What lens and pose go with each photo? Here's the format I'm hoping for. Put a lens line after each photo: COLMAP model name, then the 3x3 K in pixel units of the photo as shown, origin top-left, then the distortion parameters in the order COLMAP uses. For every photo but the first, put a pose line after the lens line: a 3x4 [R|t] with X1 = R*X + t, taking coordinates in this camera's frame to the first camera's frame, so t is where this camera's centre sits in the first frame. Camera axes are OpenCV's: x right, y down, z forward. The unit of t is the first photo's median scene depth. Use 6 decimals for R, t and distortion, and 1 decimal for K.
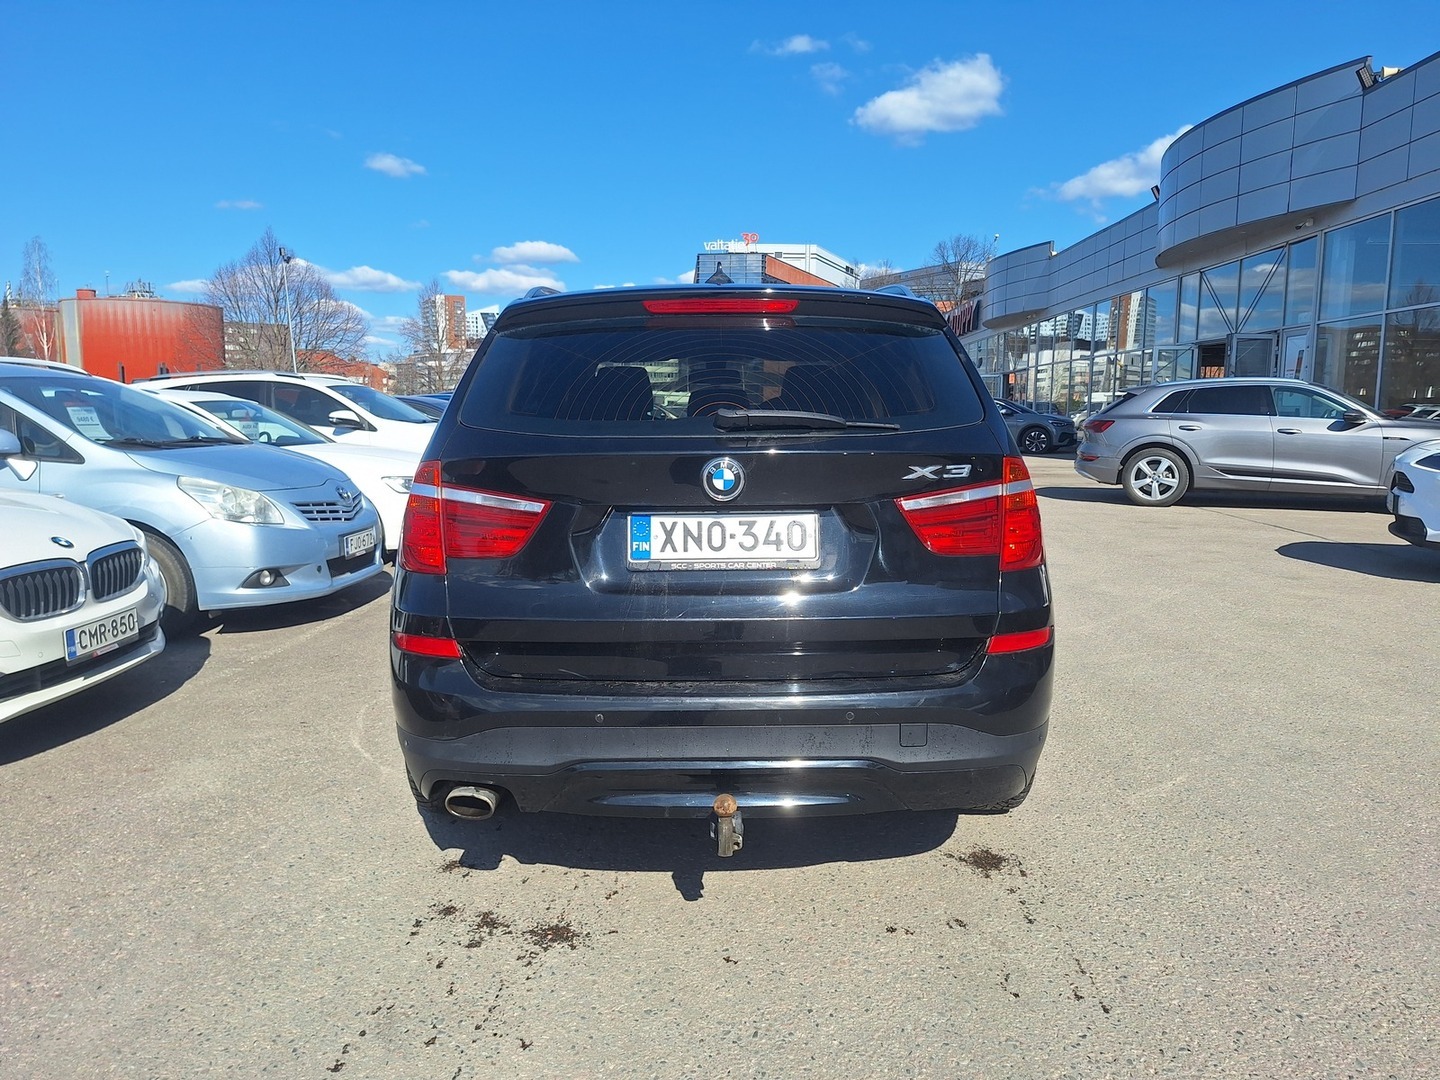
lens RADIAL K [[990.9, 0, 720.0], [0, 990.9, 540.0], [0, 0, 1]] dist [0.031760, -0.003617]
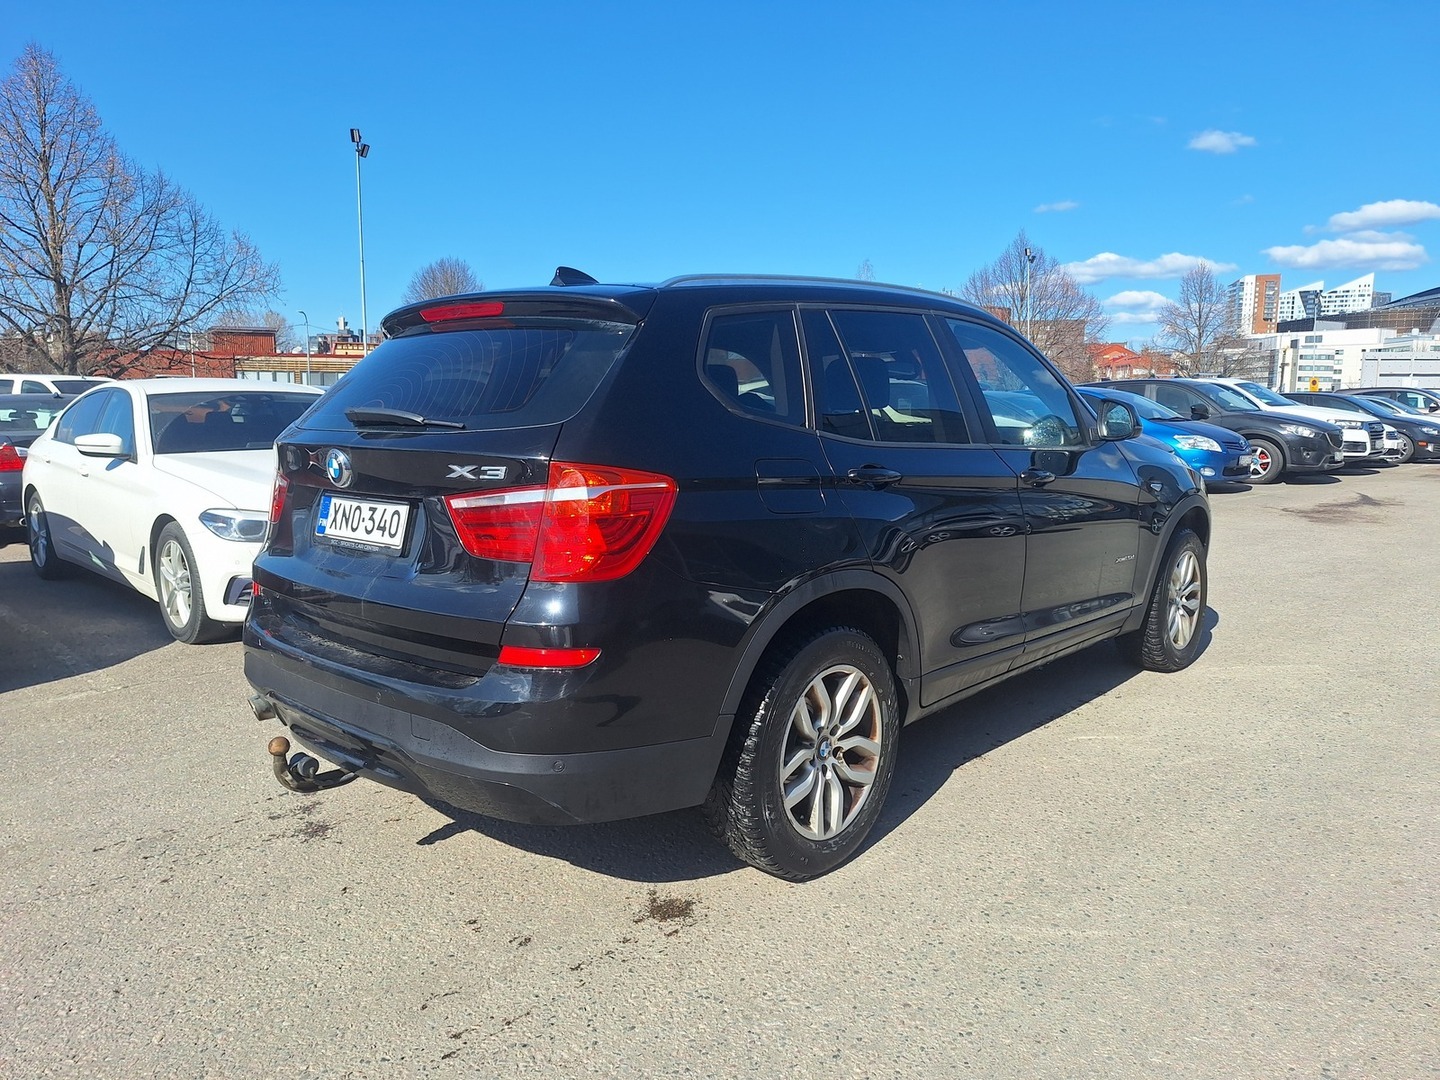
lens RADIAL K [[990.9, 0, 720.0], [0, 990.9, 540.0], [0, 0, 1]] dist [0.031760, -0.003617]
pose [[0.734543, 0.094275, -0.671981, 0.998018], [-0.089228, 0.995122, 0.042075, -0.060476], [0.672670, 0.029054, 0.739372, 0.405512]]
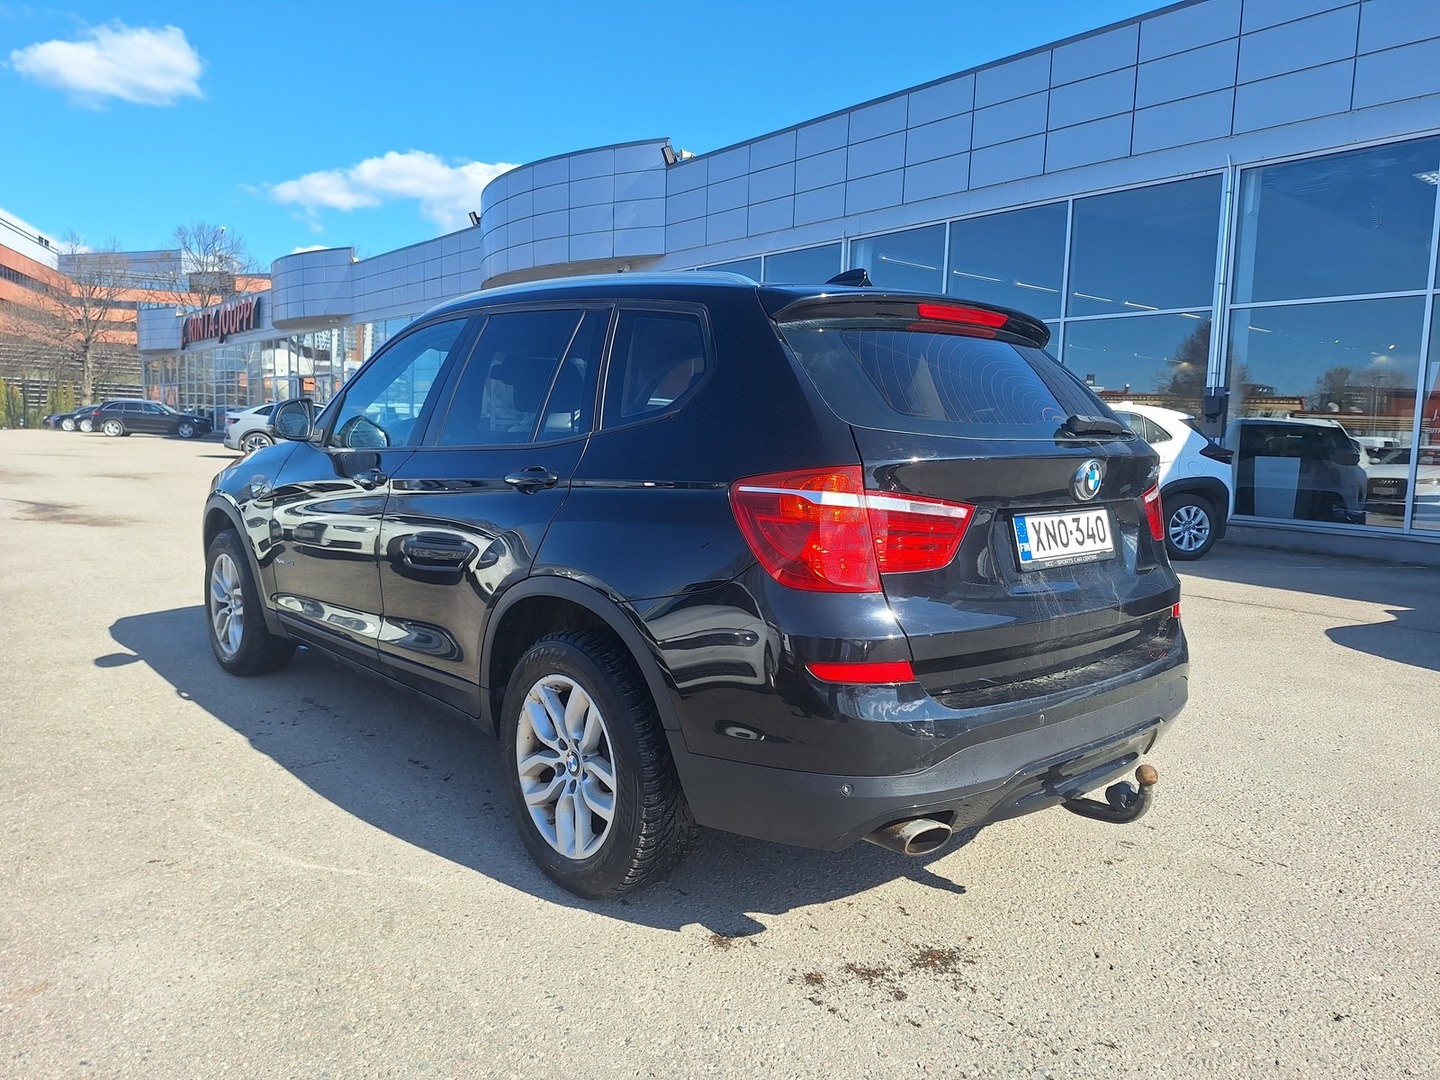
lens RADIAL K [[990.9, 0, 720.0], [0, 990.9, 540.0], [0, 0, 1]] dist [0.031760, -0.003617]
pose [[0.759834, -0.053661, 0.647899, -0.916587], [0.059275, 0.998155, 0.013155, -0.030844], [-0.647409, 0.028409, 0.761613, 0.389241]]
